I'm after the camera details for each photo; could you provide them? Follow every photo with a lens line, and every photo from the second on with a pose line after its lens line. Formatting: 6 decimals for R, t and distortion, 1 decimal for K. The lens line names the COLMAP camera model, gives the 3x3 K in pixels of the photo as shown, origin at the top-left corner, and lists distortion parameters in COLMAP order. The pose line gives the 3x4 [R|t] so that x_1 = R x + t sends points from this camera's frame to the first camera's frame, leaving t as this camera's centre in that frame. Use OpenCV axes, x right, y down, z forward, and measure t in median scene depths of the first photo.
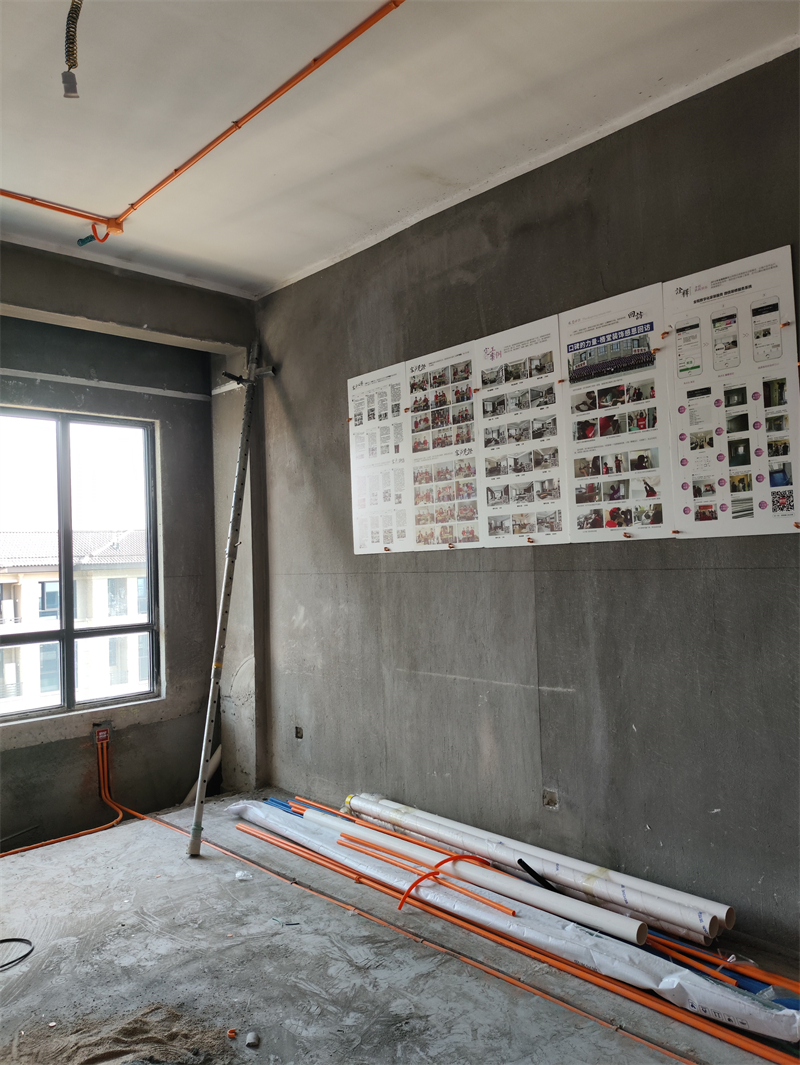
lens RADIAL K [[775.9, 0, 381.3], [0, 775.9, 547.7], [0, 0, 1]] dist [-0.004074, -0.012928]
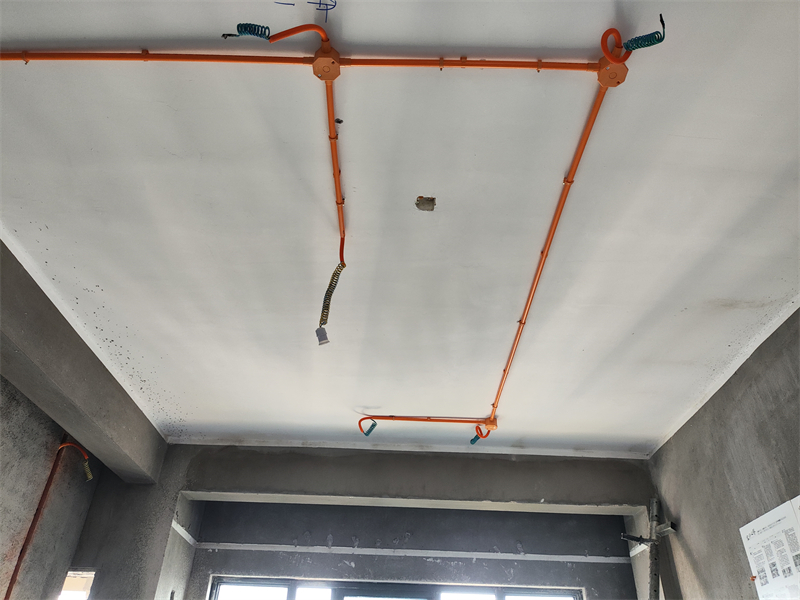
lens RADIAL K [[586.1, 0, 396.3], [0, 586.1, 301.4], [0, 0, 1]] dist [0.022732, -0.035091]
pose [[0.740613, -0.343435, -0.577534, 0.143349], [-0.041342, 0.834593, -0.549313, -0.048428], [0.670659, 0.430705, 0.603912, 0.217951]]
